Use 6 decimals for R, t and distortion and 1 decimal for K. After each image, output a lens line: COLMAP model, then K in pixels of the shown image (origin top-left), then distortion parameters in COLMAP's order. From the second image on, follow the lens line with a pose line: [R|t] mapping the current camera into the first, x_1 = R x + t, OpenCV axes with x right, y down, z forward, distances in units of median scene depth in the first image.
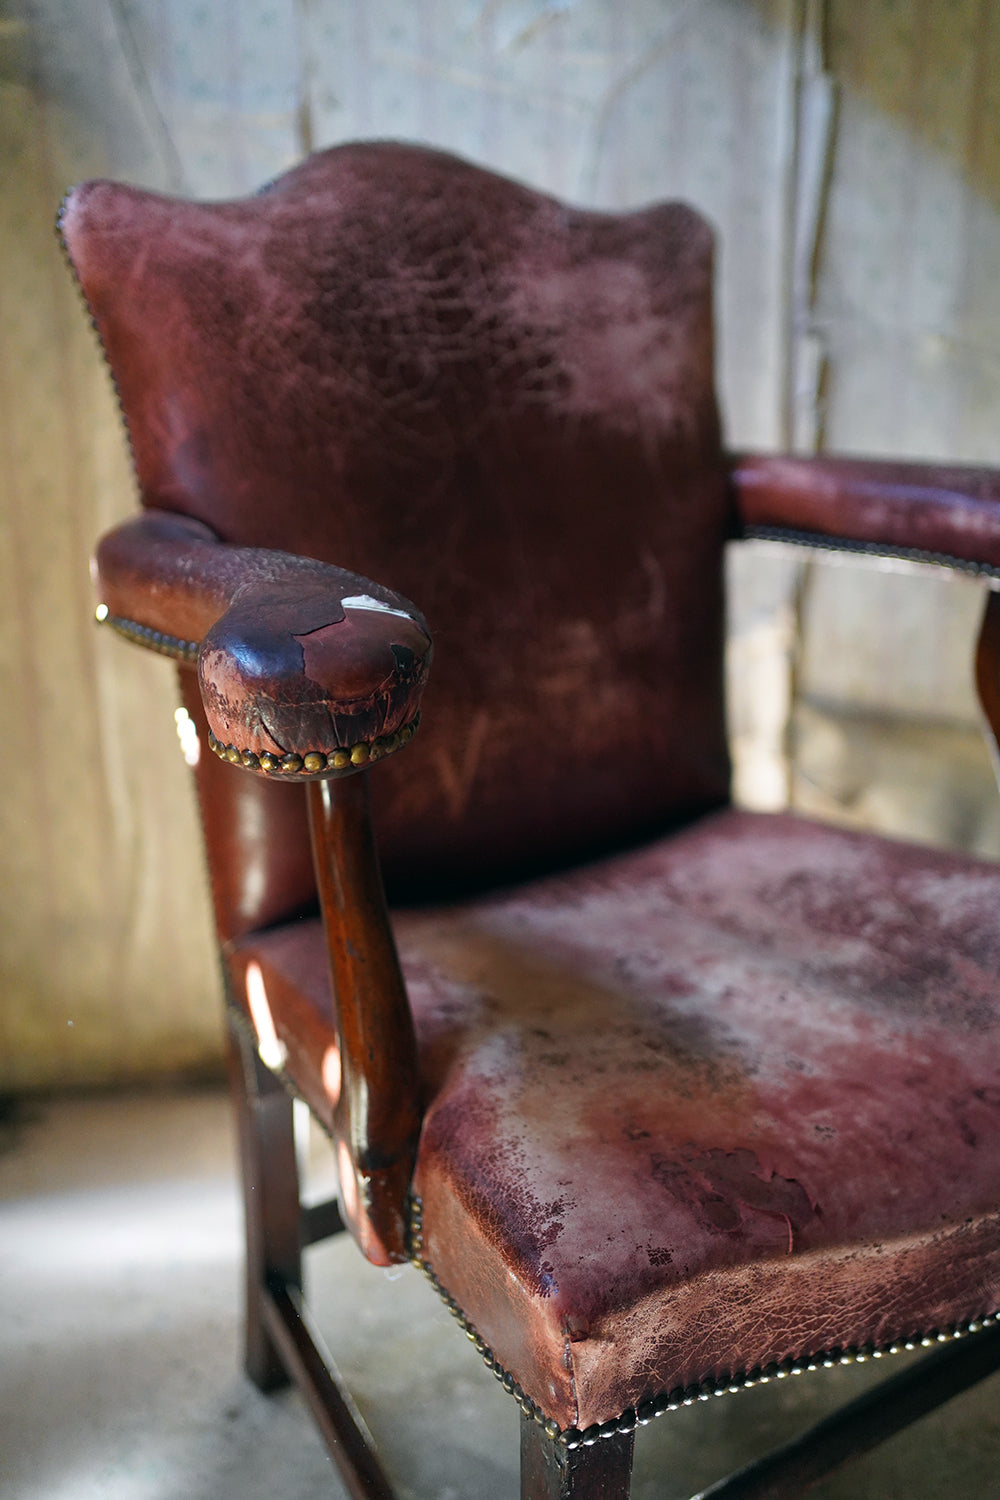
lens RADIAL K [[1522.7, 0, 518.9], [0, 1522.7, 747.8], [0, 0, 1]] dist [0.014125, 0.000000]
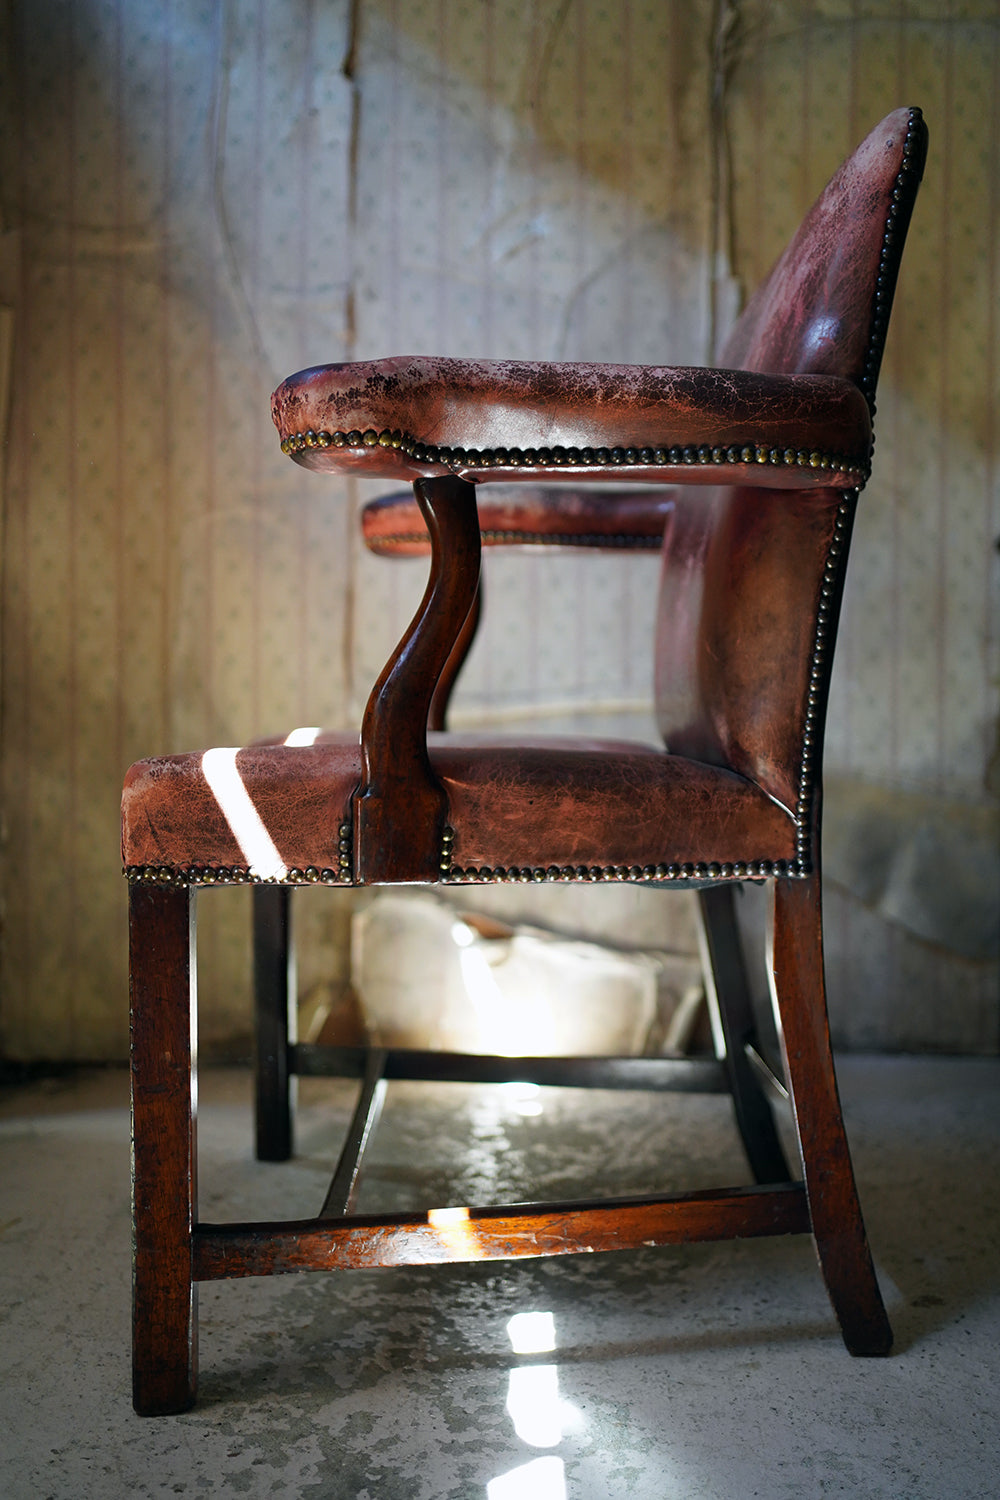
lens RADIAL K [[1522.7, 0, 508.9], [0, 1522.7, 746.7], [0, 0, 1]] dist [0.014125, 0.000000]
pose [[0.996410, 0.014363, -0.083437, 0.182013], [-0.034085, 0.970162, -0.240049, 0.447077], [0.077499, 0.242031, 0.967168, -0.338172]]
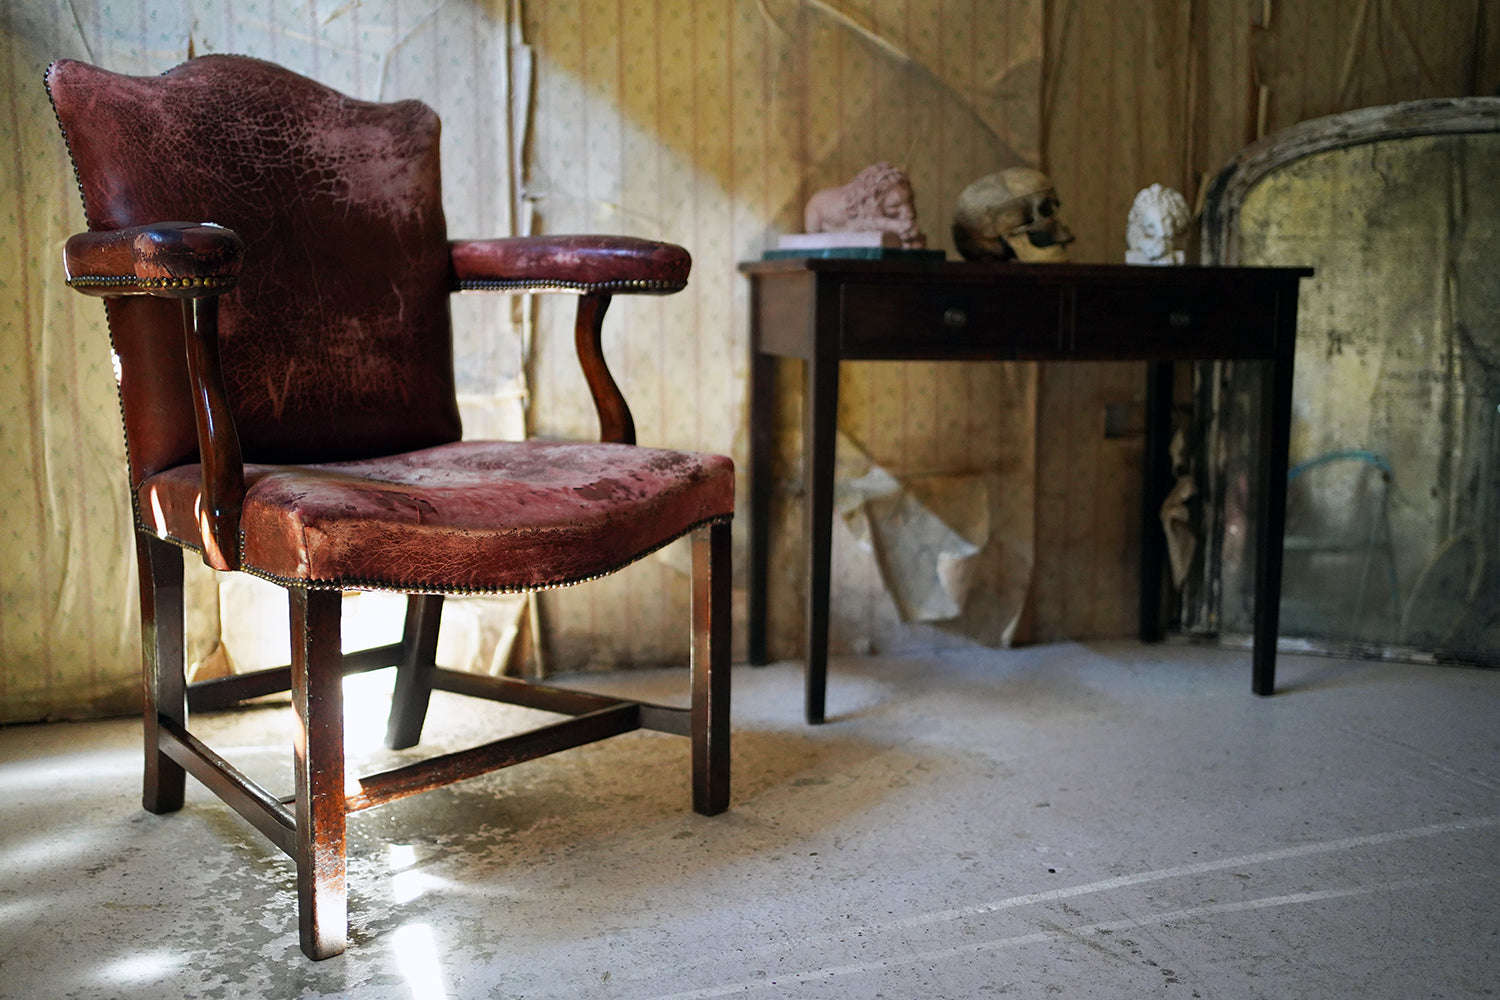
lens RADIAL K [[1522.7, 0, 757.1], [0, 1522.7, 492.2], [0, 0, 1]] dist [0.014125, 0.000000]
pose [[0.977898, -0.018507, 0.208261, 0.140218], [0.052087, 0.986234, -0.156936, 0.463262], [-0.202489, 0.164315, 0.965401, -0.846168]]
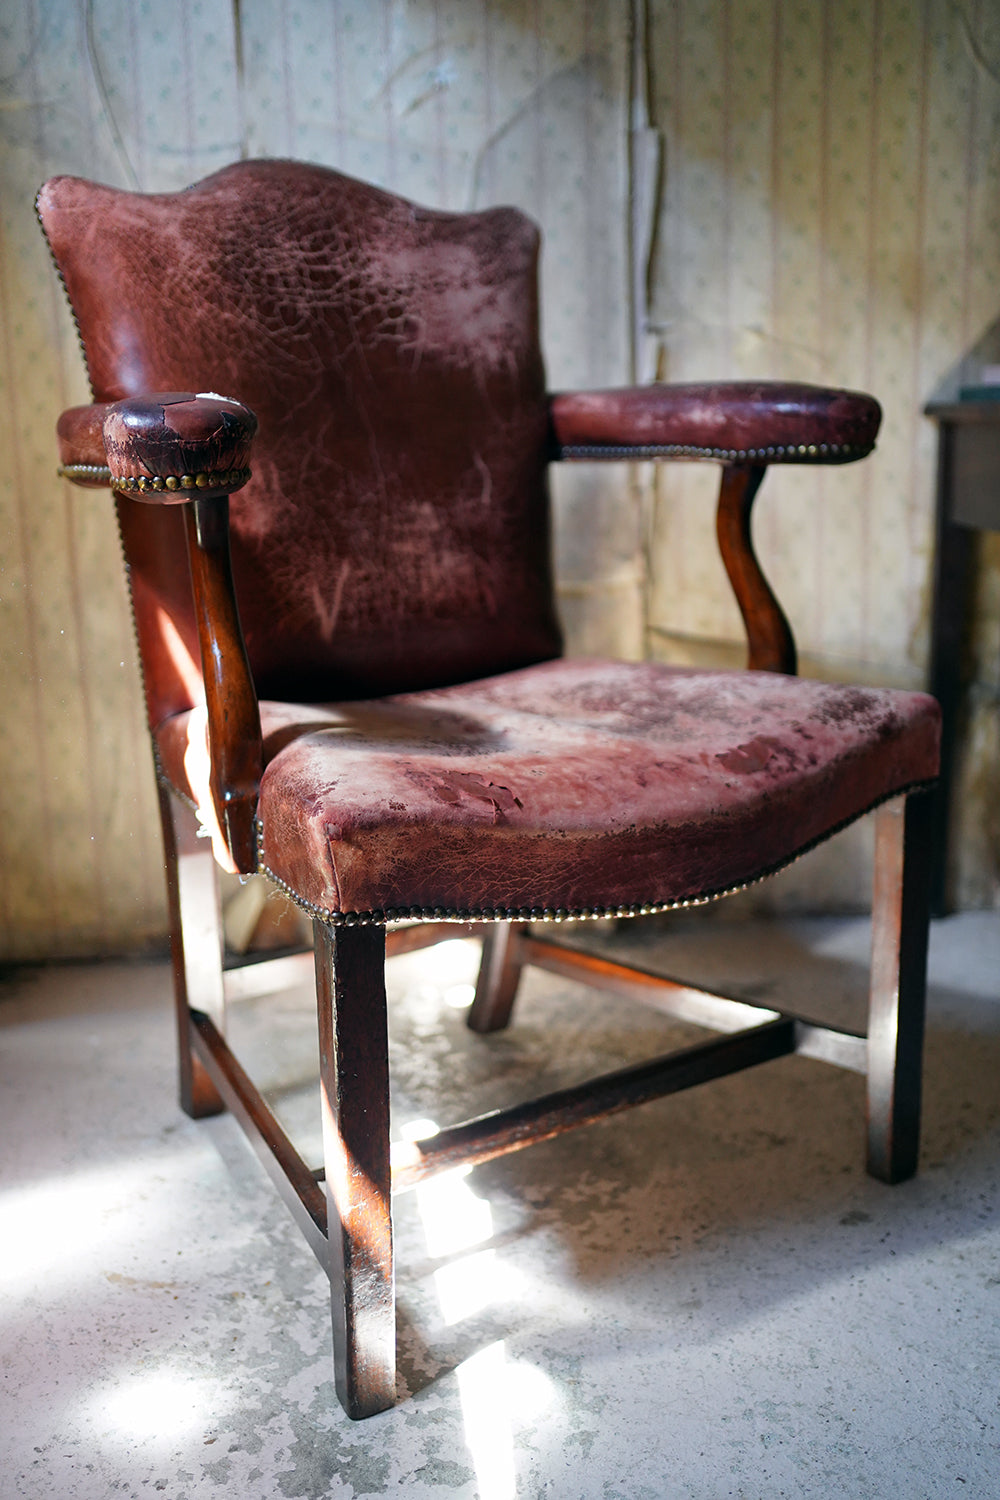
lens RADIAL K [[1522.7, 0, 501.1], [0, 1522.7, 751.4], [0, 0, 1]] dist [0.014125, 0.000000]
pose [[0.999406, -0.011108, -0.032630, 0.166075], [0.008524, 0.996895, -0.078285, 0.268582], [0.033398, 0.077960, 0.996397, -0.354275]]
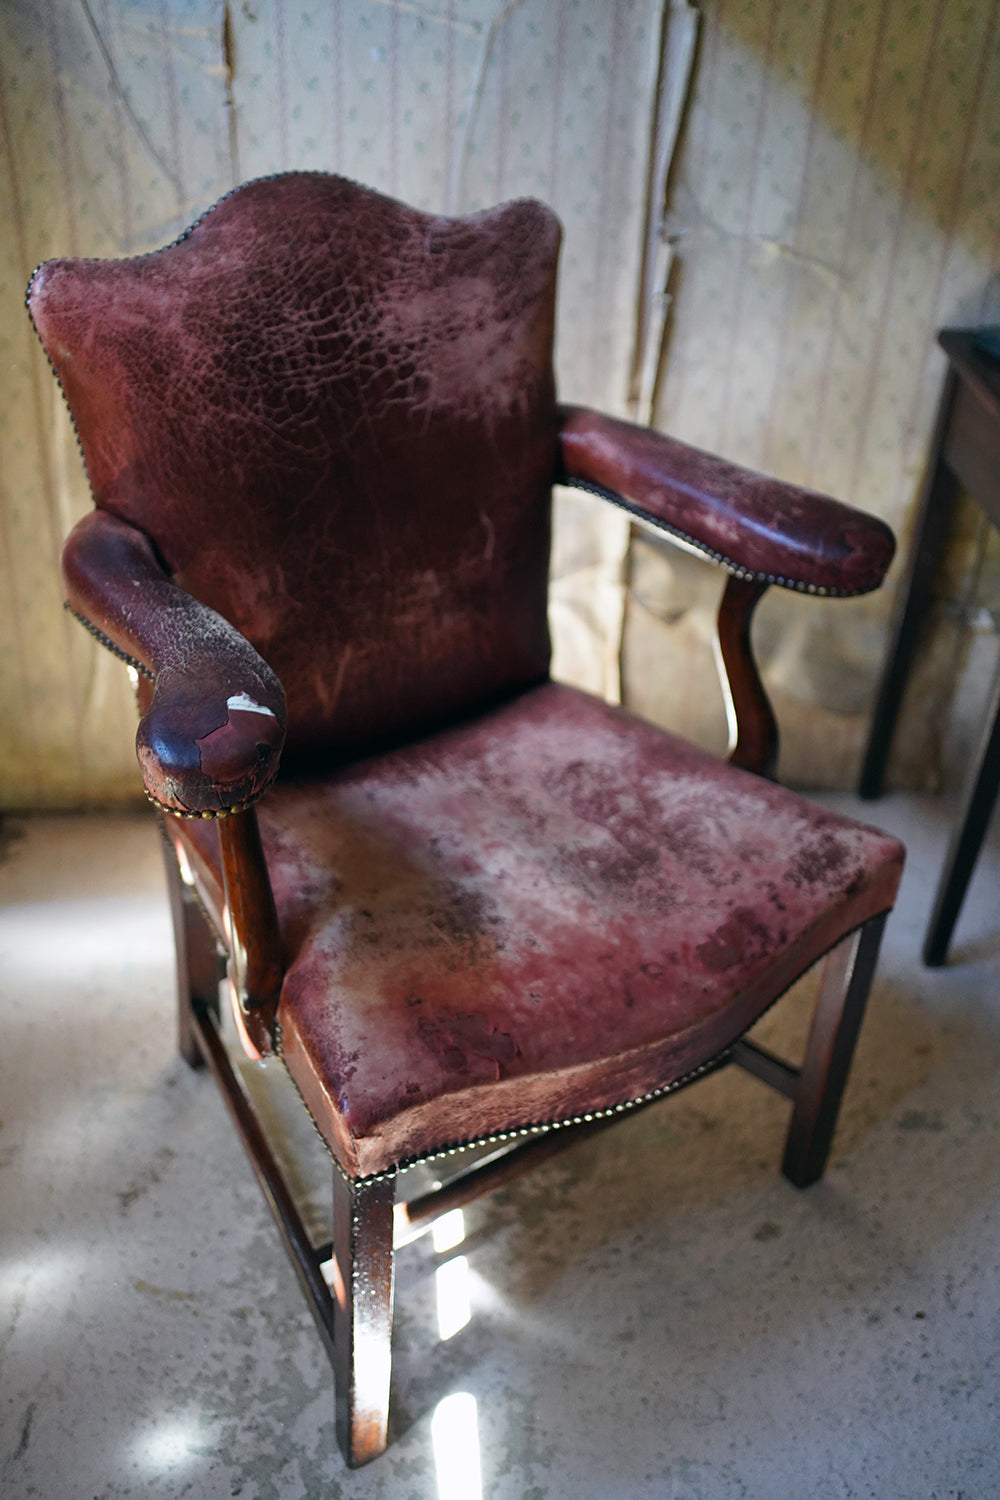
lens RADIAL K [[1522.7, 0, 503.2], [0, 1522.7, 751.6], [0, 0, 1]] dist [0.014125, 0.000000]
pose [[0.998454, 0.048210, 0.027658, 0.085782], [-0.054065, 0.957862, 0.282094, -0.344215], [-0.012893, -0.283153, 0.958988, -0.354487]]
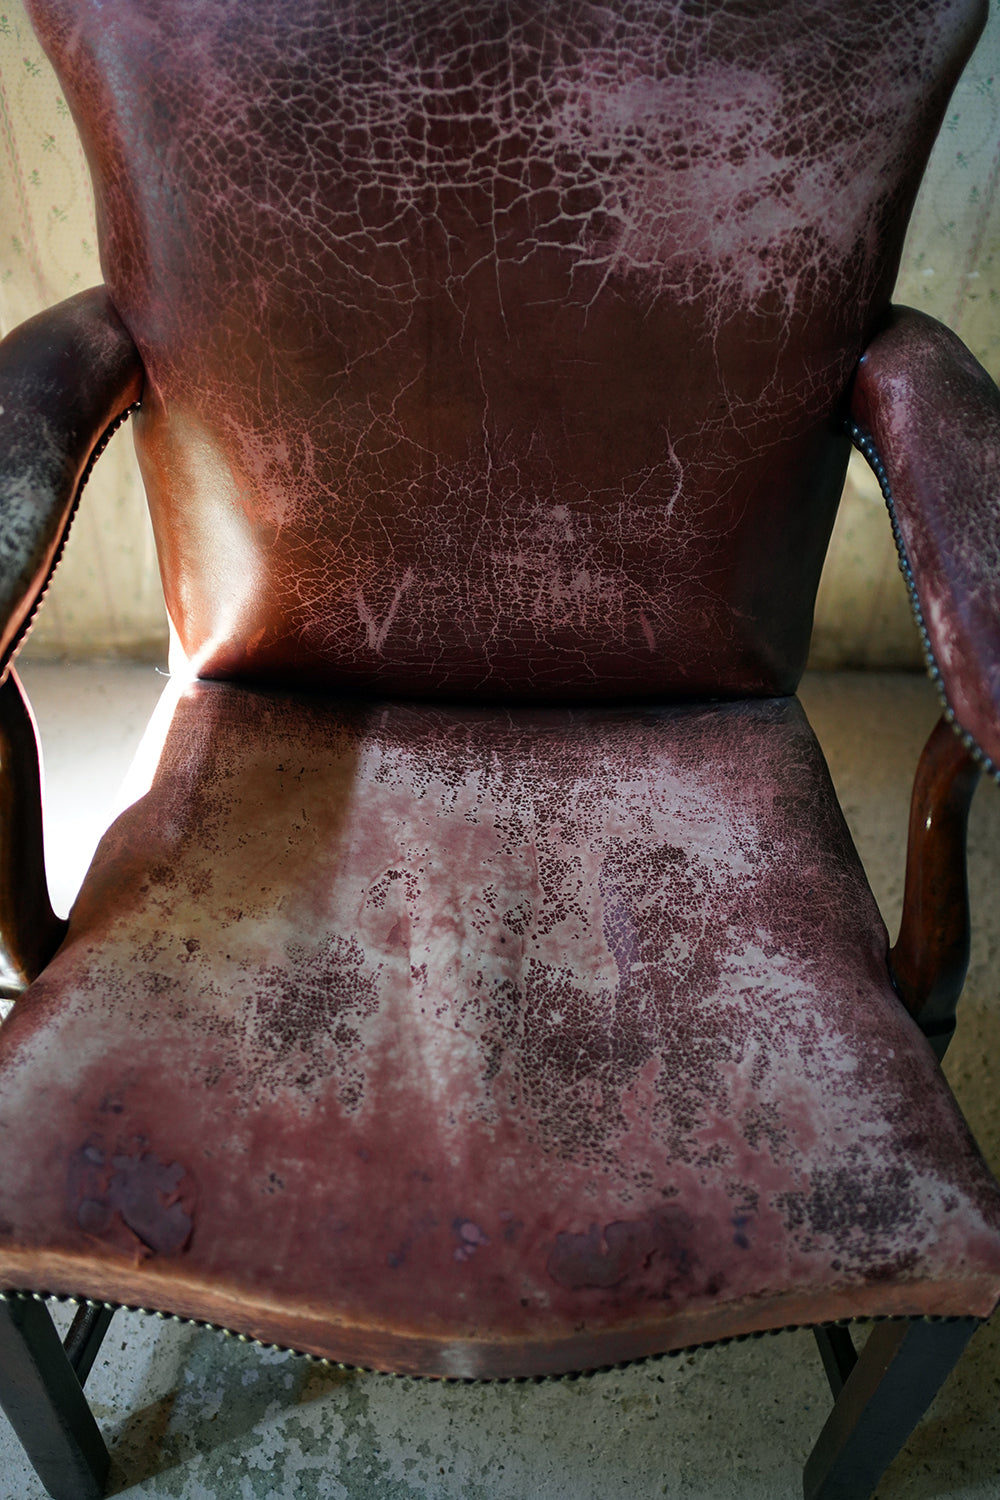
lens RADIAL K [[1522.7, 0, 508.5], [0, 1522.7, 756.7], [0, 0, 1]] dist [0.014125, 0.000000]
pose [[0.792887, 0.465669, -0.393042, 0.483252], [-0.209585, 0.814046, 0.541667, -0.486837], [0.572192, -0.347106, 0.743044, 0.303491]]
